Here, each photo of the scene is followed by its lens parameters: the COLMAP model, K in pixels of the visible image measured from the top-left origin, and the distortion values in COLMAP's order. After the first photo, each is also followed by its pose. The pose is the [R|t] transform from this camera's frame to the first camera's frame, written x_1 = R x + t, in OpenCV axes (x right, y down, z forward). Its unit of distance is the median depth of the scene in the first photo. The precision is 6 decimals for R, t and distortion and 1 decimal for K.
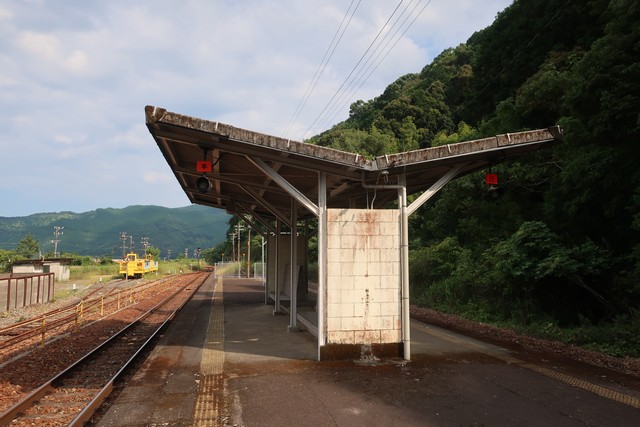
lens RADIAL K [[503.6, 0, 320.9], [0, 503.6, 206.9], [0, 0, 1]] dist [-0.002506, -0.000969]
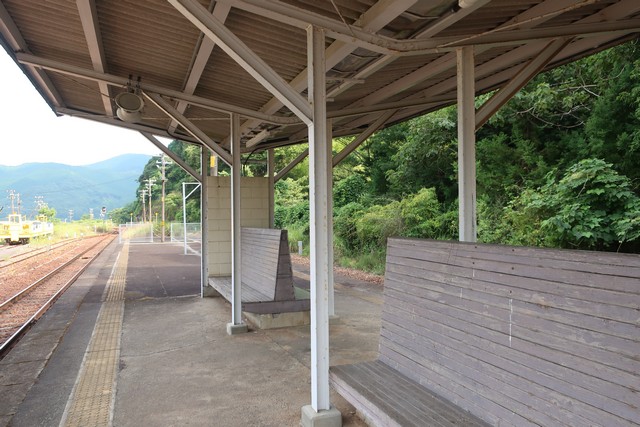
lens RADIAL K [[503.6, 0, 318.9], [0, 503.6, 213.6], [0, 0, 1]] dist [-0.002506, -0.000969]
pose [[0.986955, -0.009800, 0.160701, -0.033073], [-0.005419, 0.995558, 0.093993, 0.021906], [-0.160908, -0.093638, 0.982517, 0.204731]]
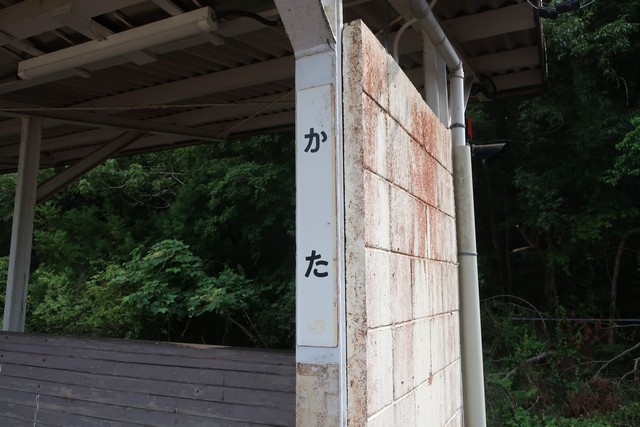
lens RADIAL K [[503.6, 0, 320.2], [0, 503.6, 212.9], [0, 0, 1]] dist [-0.002506, -0.000969]
pose [[0.596823, 0.122287, 0.793000, -0.028210], [-0.086026, 0.992373, -0.088288, 0.019655], [-0.797748, -0.015526, 0.602791, 0.200721]]
